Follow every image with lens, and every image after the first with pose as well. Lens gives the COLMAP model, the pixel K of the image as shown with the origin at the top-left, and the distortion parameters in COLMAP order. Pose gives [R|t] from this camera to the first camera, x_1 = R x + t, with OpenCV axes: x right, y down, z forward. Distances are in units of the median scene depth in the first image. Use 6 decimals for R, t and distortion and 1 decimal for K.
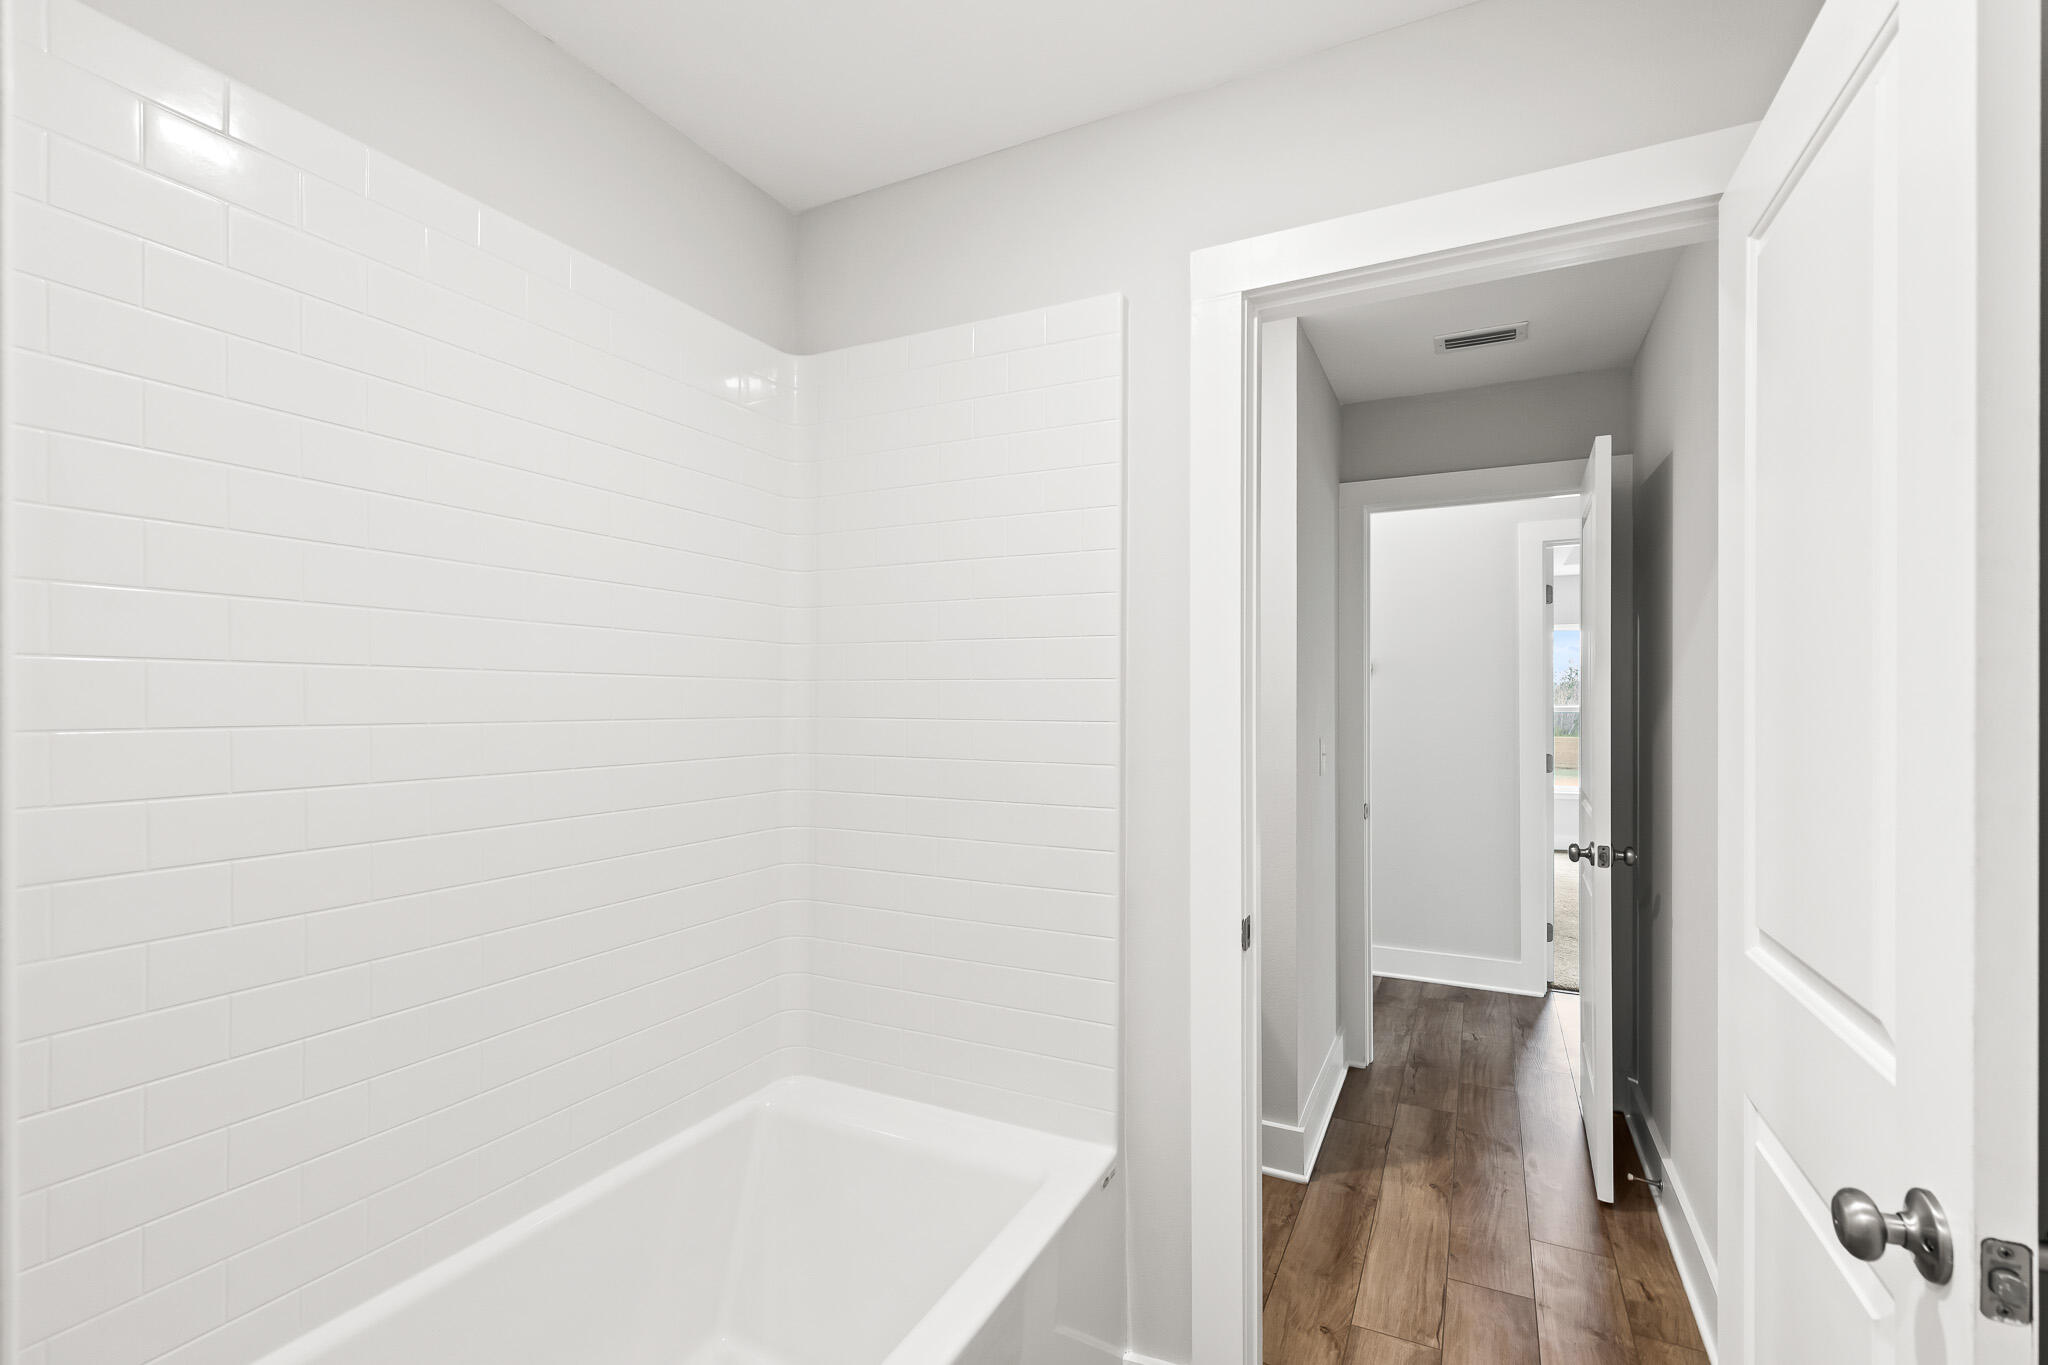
lens RADIAL K [[919.6, 0, 1023.2], [0, 919.6, 694.3], [0, 0, 1]] dist [0.001620, -0.000743]
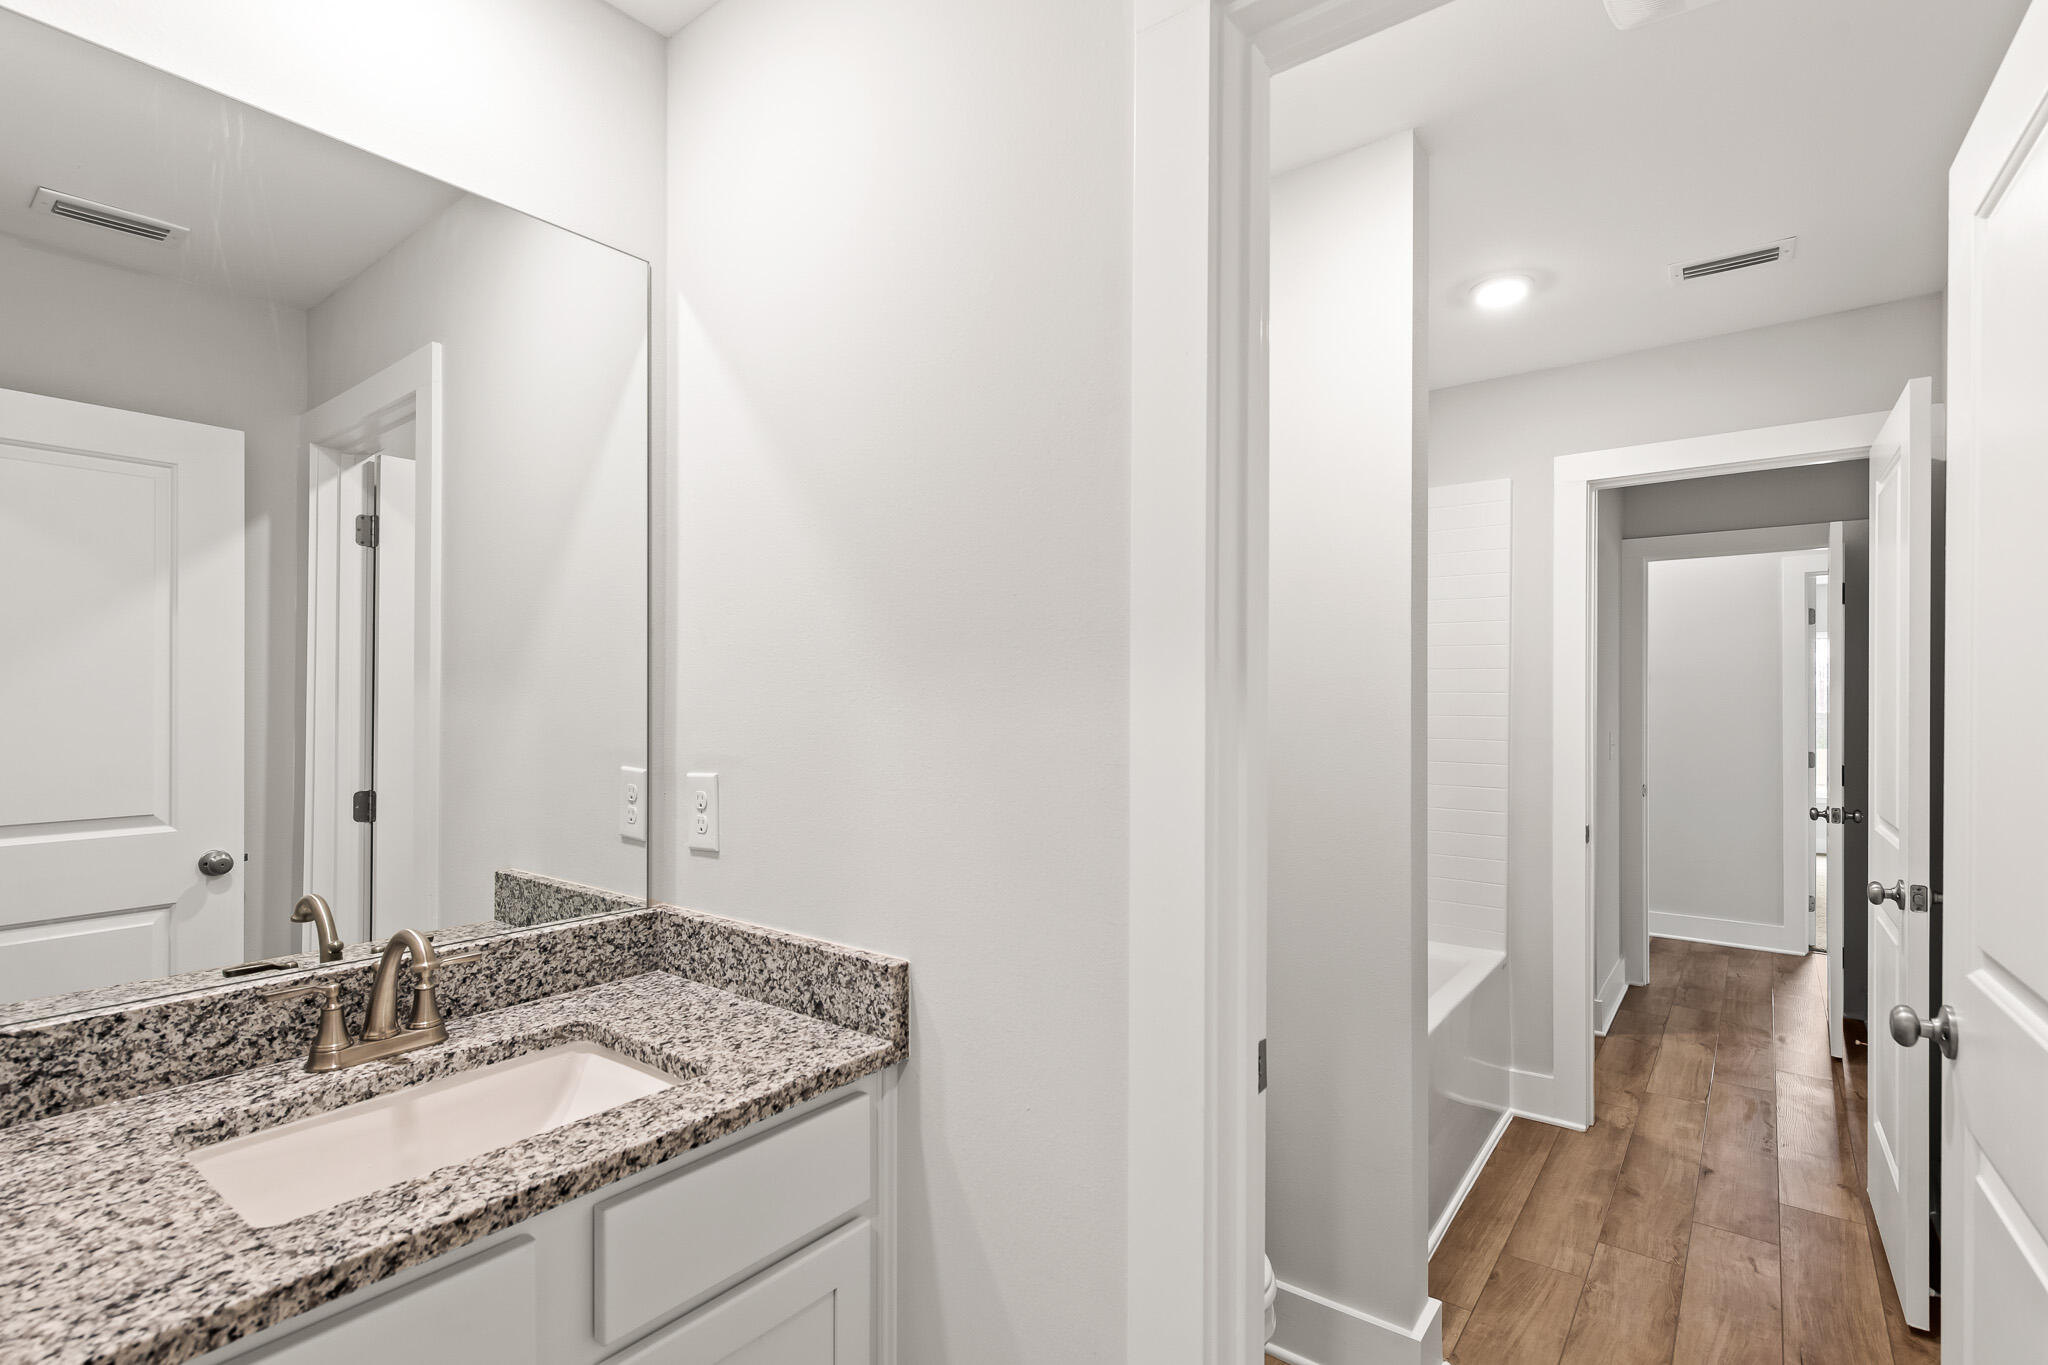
lens RADIAL K [[971.2, 0, 1017.2], [0, 971.2, 692.5], [0, 0, 1]] dist [0.002714, 0.000513]
pose [[0.981723, 0.003848, -0.190279, -0.254580], [-0.004621, 0.999983, -0.003619, -0.002483], [0.190262, 0.004432, 0.981723, -0.560196]]
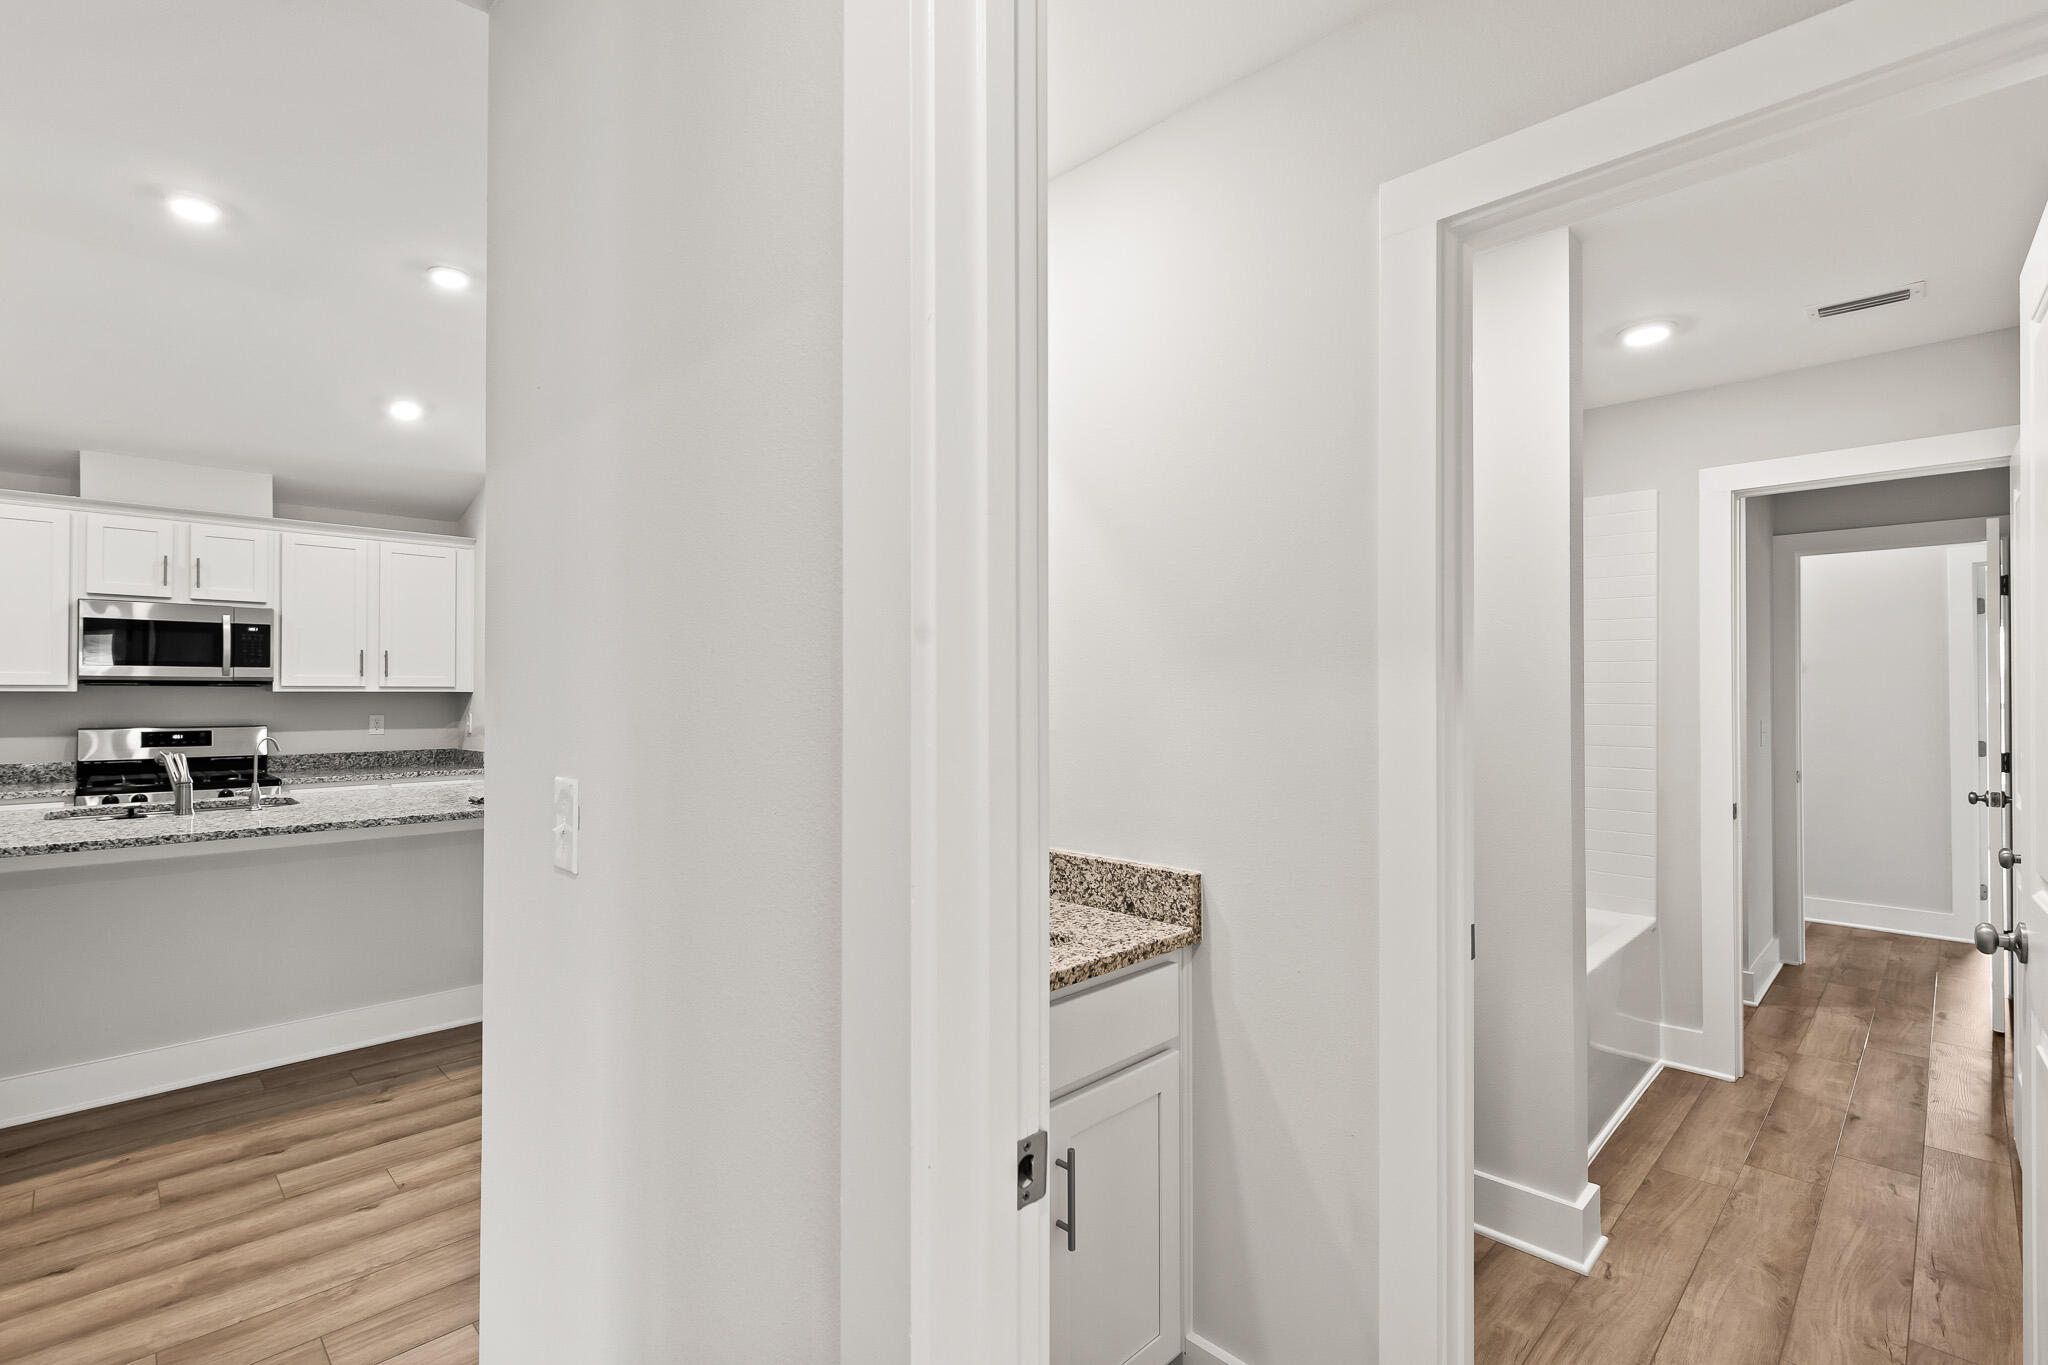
lens RADIAL K [[948.9, 0, 1018.8], [0, 948.9, 678.7], [0, 0, 1]] dist [0.003732, -0.000089]
pose [[0.950696, -0.000975, -0.310123, -0.303606], [-0.002084, 0.999952, -0.009531, -0.001001], [0.310118, 0.009707, 0.950649, -0.738424]]
